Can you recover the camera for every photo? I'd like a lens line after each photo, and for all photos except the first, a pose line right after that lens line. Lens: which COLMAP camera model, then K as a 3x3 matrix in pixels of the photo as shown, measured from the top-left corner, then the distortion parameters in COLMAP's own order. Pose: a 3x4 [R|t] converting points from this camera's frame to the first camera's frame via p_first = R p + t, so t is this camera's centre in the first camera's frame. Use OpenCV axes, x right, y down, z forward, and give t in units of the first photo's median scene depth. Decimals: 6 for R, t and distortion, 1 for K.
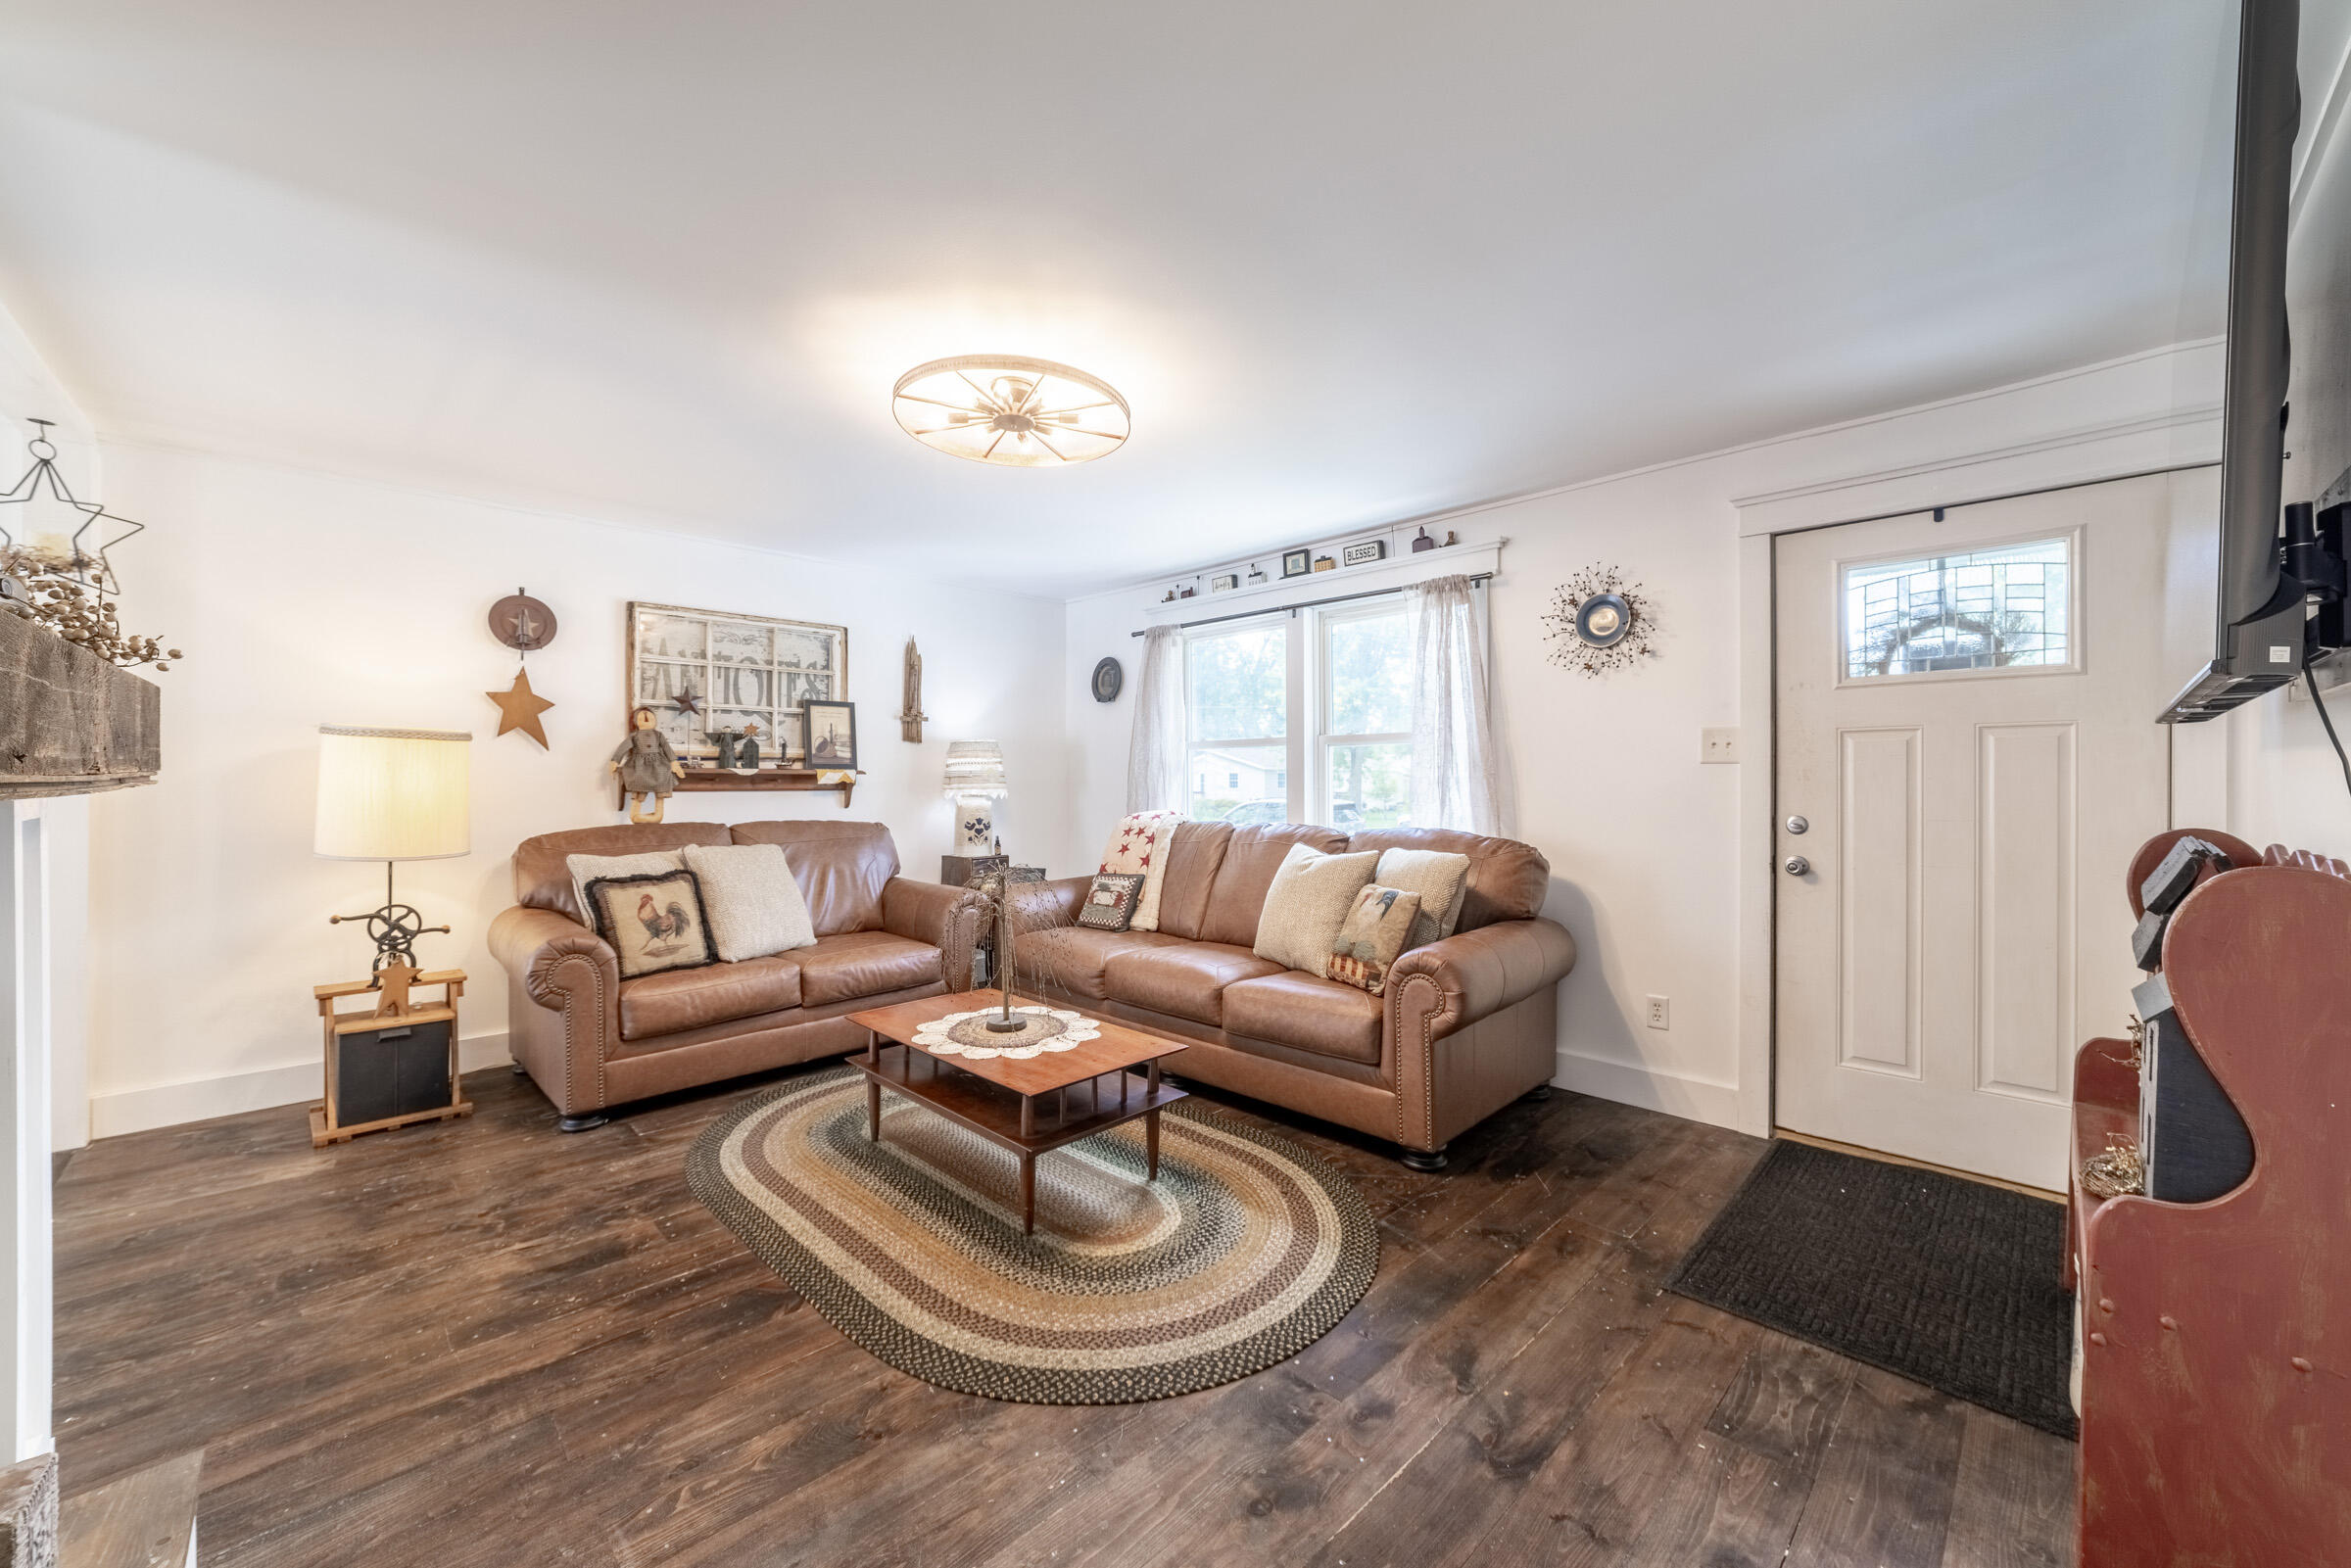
lens RADIAL K [[898.5, 0, 1175.9], [0, 898.5, 774.7], [0, 0, 1]] dist [-0.010484, 0.000227]
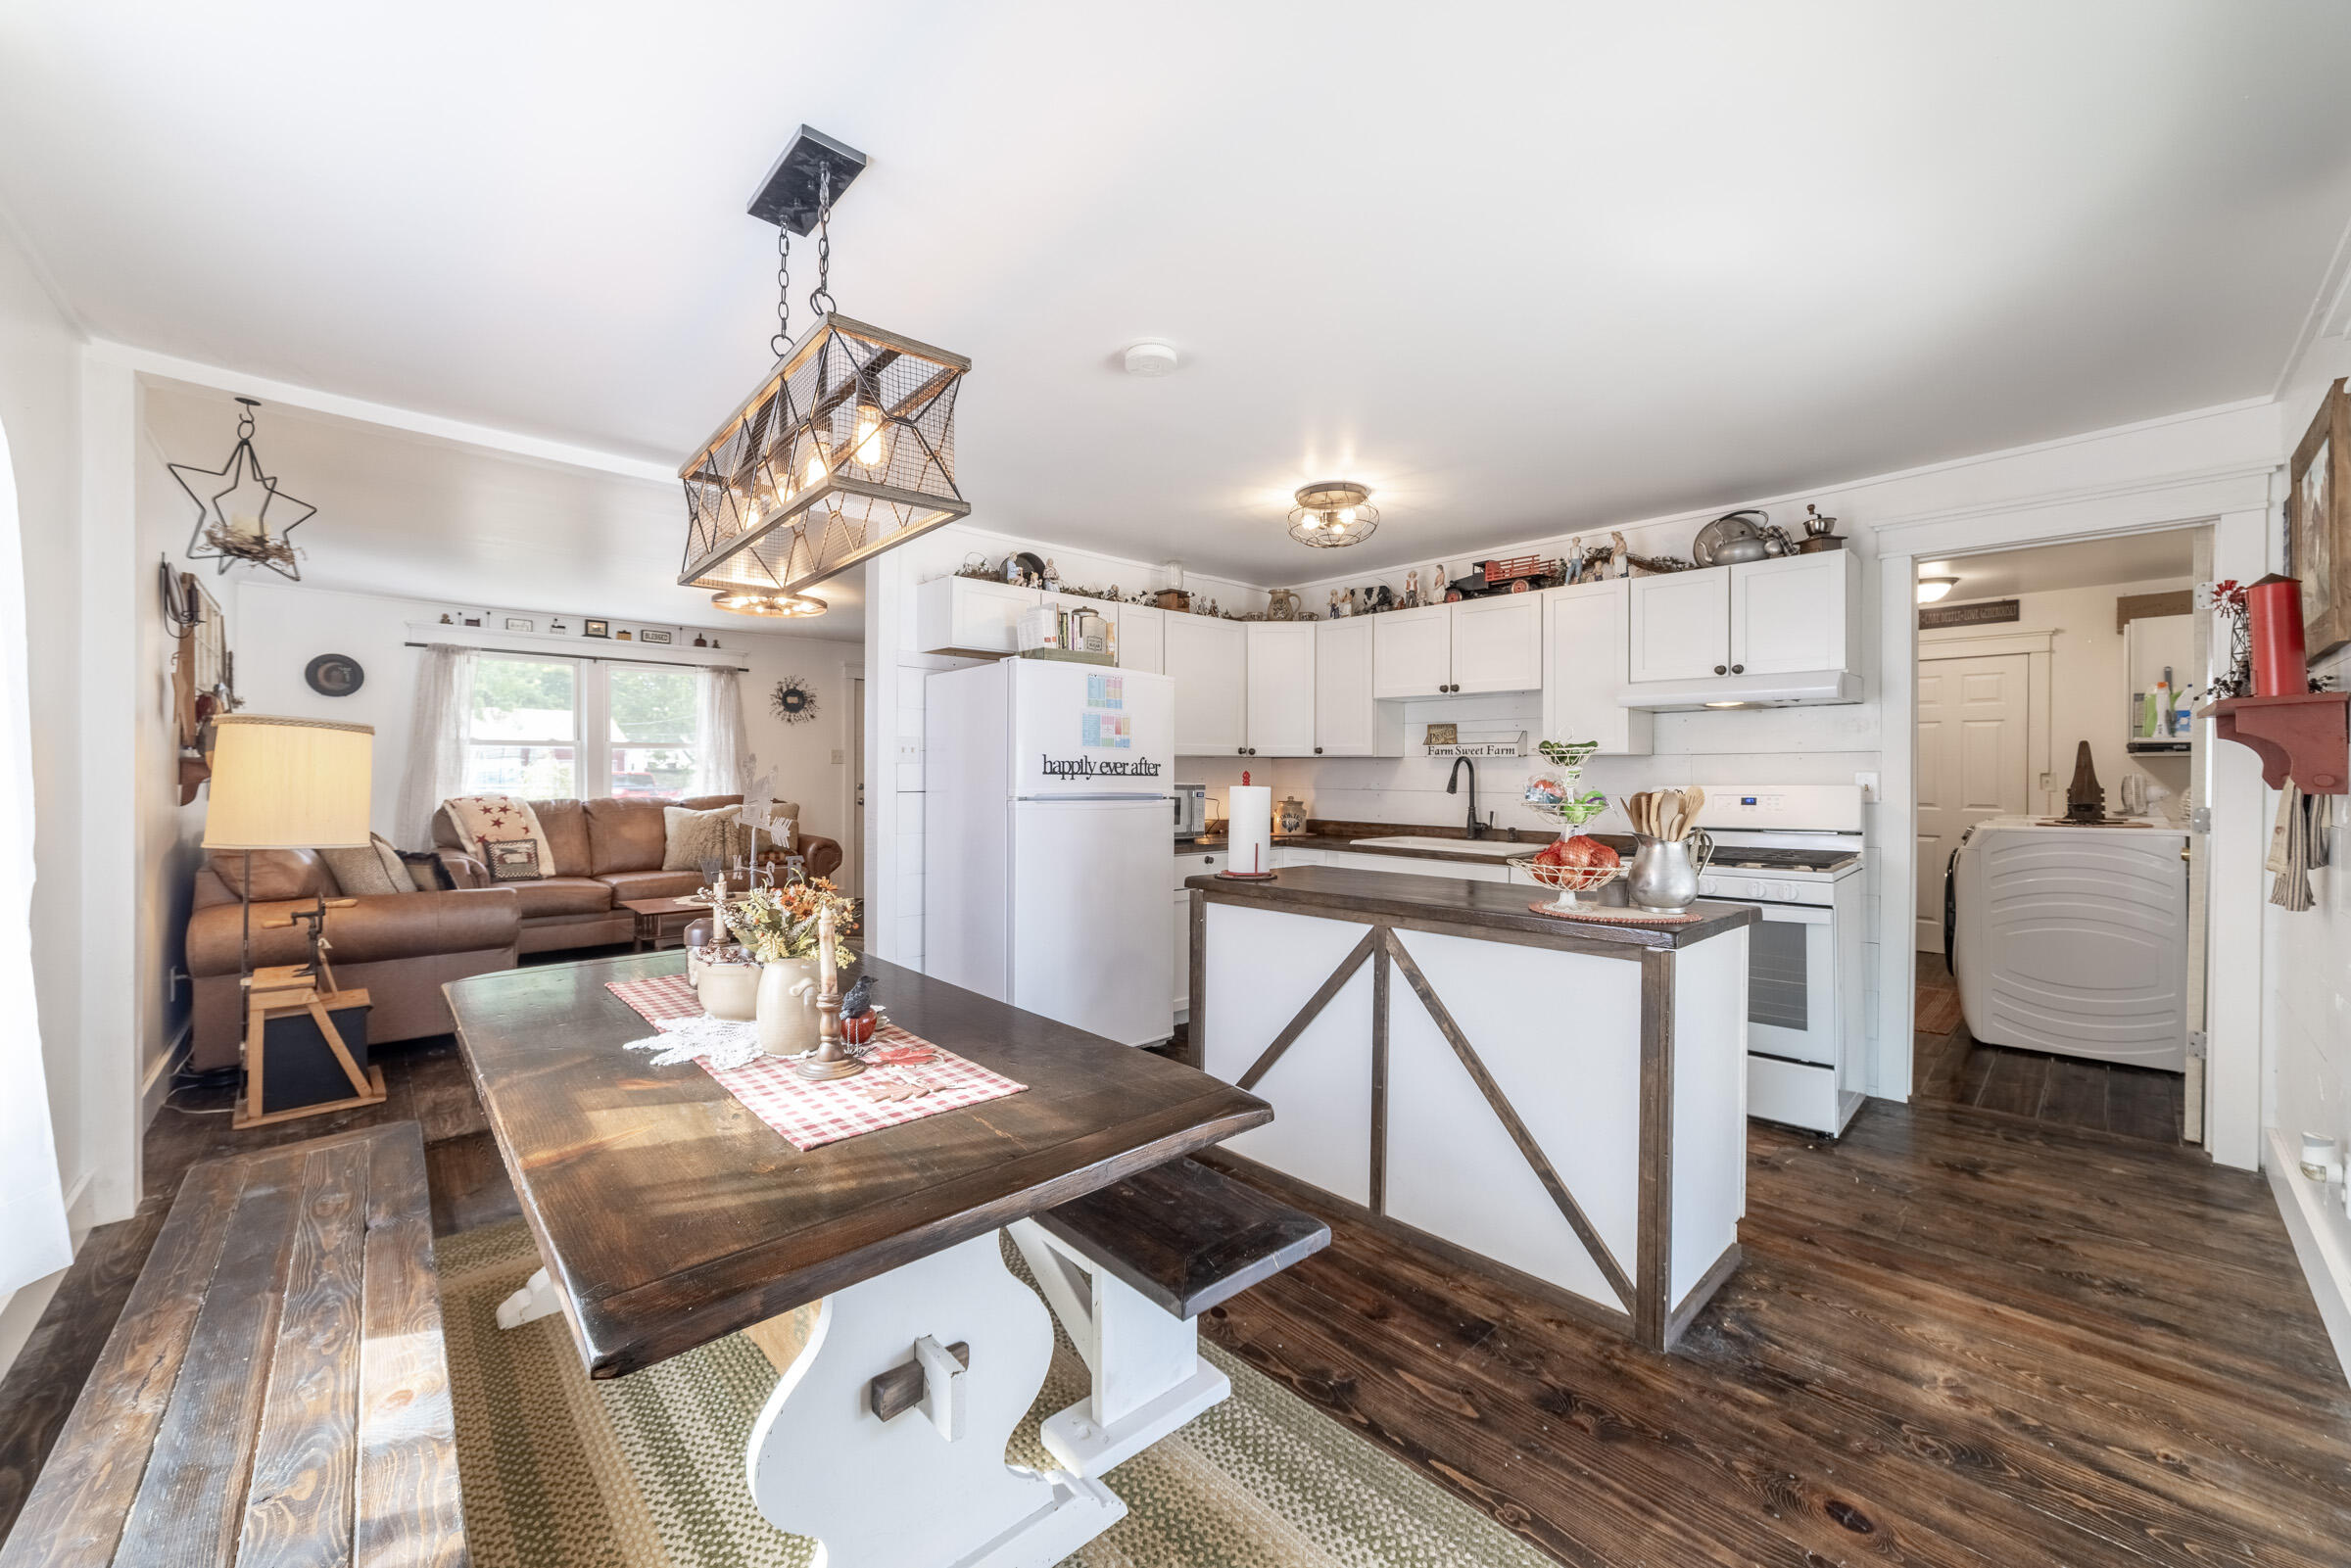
lens RADIAL K [[898.5, 0, 1181.7], [0, 898.5, 775.5], [0, 0, 1]] dist [-0.010484, 0.000227]
pose [[0.021978, 0.002124, 0.999756, -1.576728], [0.002433, 0.999995, -0.002178, 0.023918], [-0.999755, 0.002481, 0.021973, -0.036053]]
